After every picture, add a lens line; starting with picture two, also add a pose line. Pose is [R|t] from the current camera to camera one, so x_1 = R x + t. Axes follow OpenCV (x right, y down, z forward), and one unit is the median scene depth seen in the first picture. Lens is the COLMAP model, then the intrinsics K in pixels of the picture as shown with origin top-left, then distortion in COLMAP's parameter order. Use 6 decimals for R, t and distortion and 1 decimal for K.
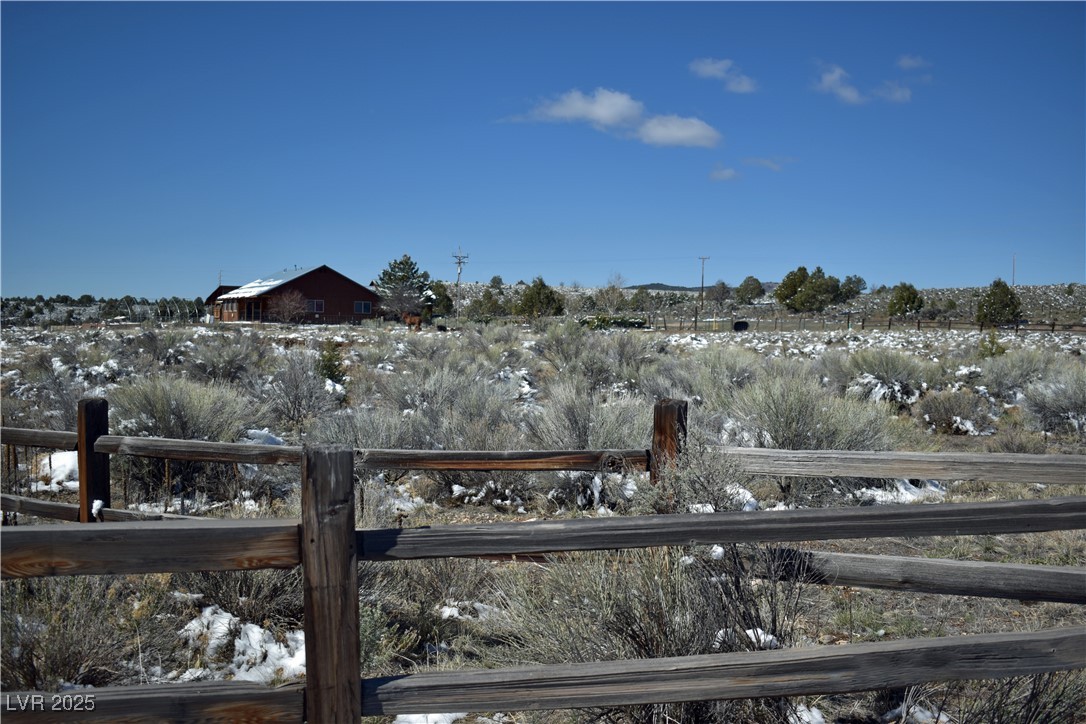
lens RADIAL K [[1144.0, 0, 542.7], [0, 1144.0, 362.8], [0, 0, 1]] dist [-0.067304, 0.000000]
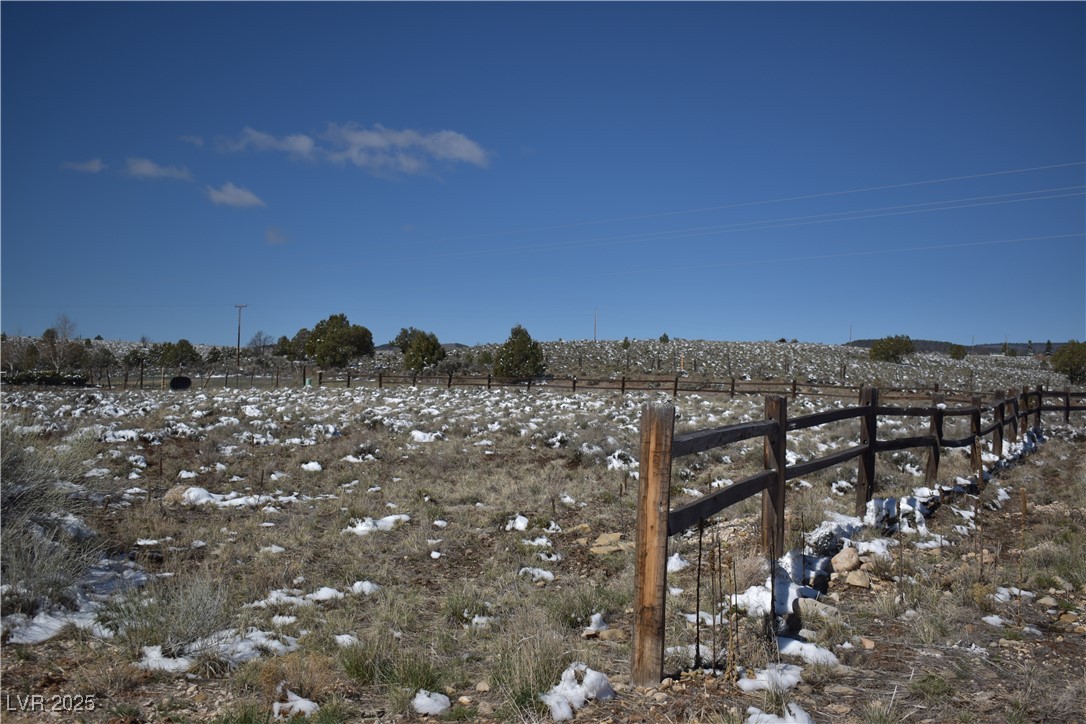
lens RADIAL K [[1144.0, 0, 540.5], [0, 1144.0, 362.6], [0, 0, 1]] dist [-0.067304, 0.000000]
pose [[0.951450, 0.003036, 0.307787, 0.134774], [0.013268, 0.998617, -0.050863, -0.003214], [-0.307516, 0.052477, 0.950095, 0.164959]]
